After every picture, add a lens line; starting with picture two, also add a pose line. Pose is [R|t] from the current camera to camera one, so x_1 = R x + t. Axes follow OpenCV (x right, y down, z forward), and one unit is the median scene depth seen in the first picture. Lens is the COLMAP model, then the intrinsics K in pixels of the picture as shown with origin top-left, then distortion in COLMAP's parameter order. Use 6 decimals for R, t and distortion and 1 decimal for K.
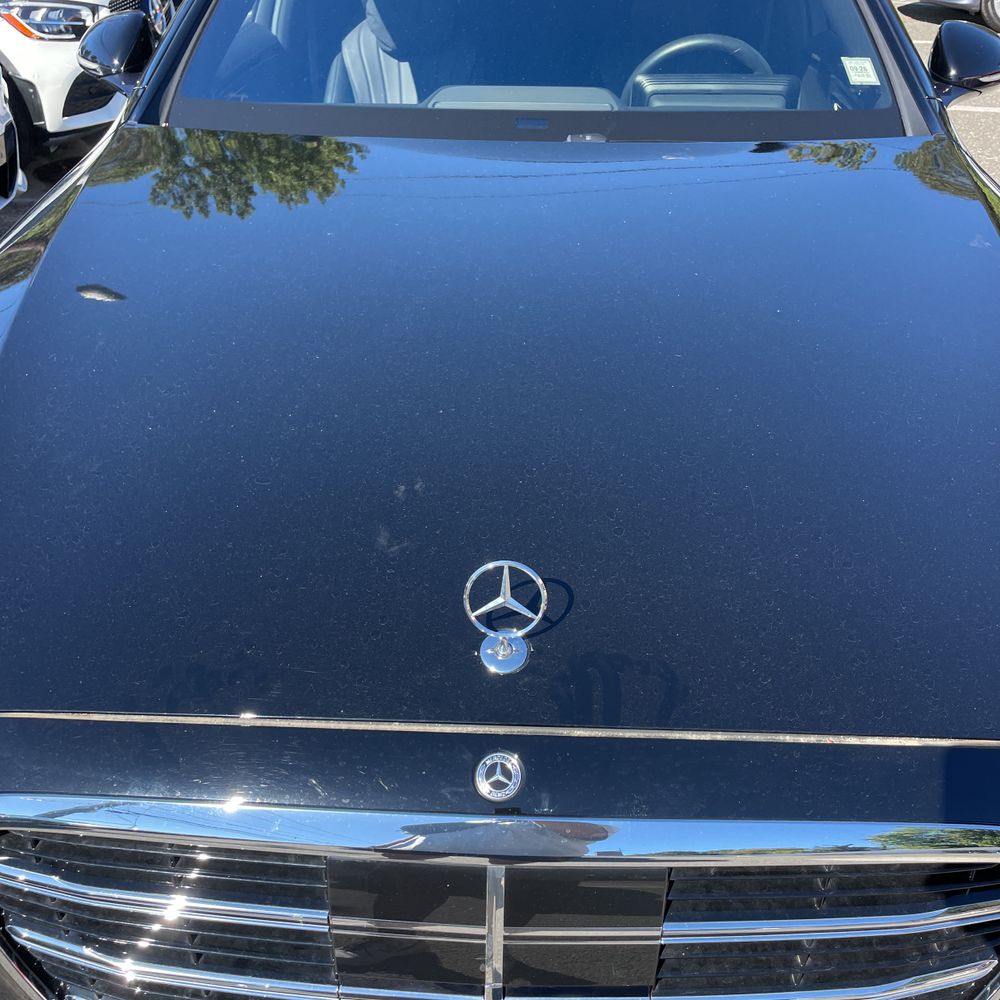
lens RADIAL K [[1028.4, 0, 491.7], [0, 1028.4, 494.2], [0, 0, 1]] dist [0.027342, 0.000000]
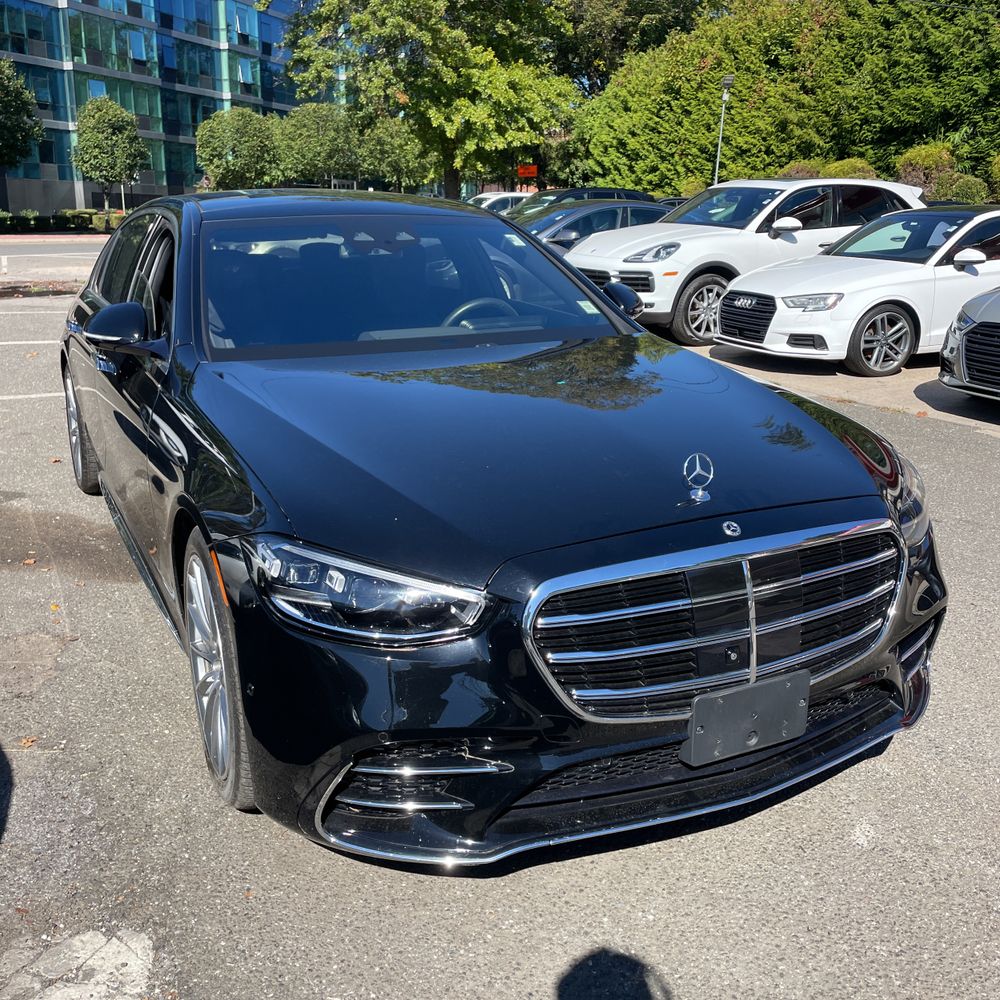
lens RADIAL K [[1028.4, 0, 497.3], [0, 1028.4, 503.3], [0, 0, 1]] dist [0.027342, 0.000000]
pose [[0.870892, -0.147782, 0.468730, -0.641864], [0.268385, 0.941965, -0.201671, 0.222333], [-0.411724, 0.301434, 0.860012, -0.356611]]
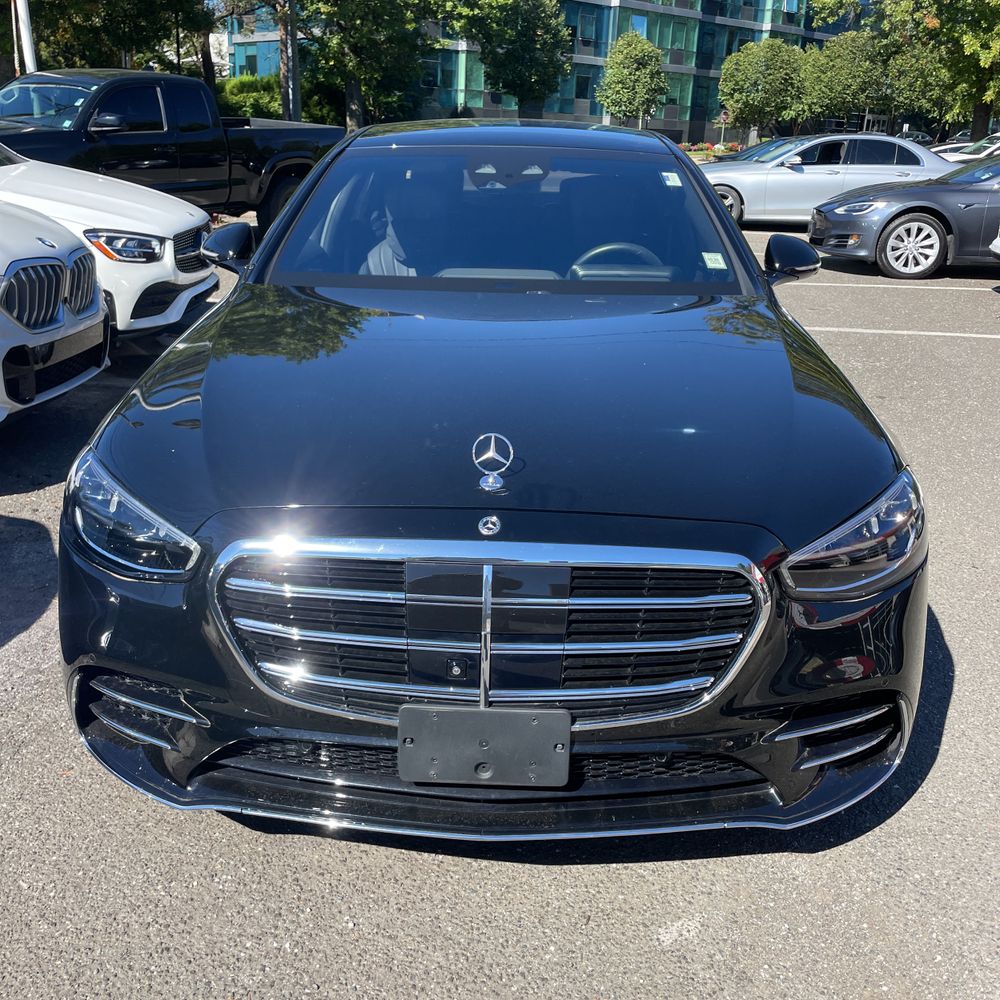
lens RADIAL K [[1028.4, 0, 484.9], [0, 1028.4, 500.6], [0, 0, 1]] dist [0.027342, 0.000000]
pose [[0.999772, 0.006860, 0.020227, -0.017861], [-0.002373, 0.976827, -0.214019, 0.265436], [-0.021227, 0.213922, 0.976620, -0.413205]]
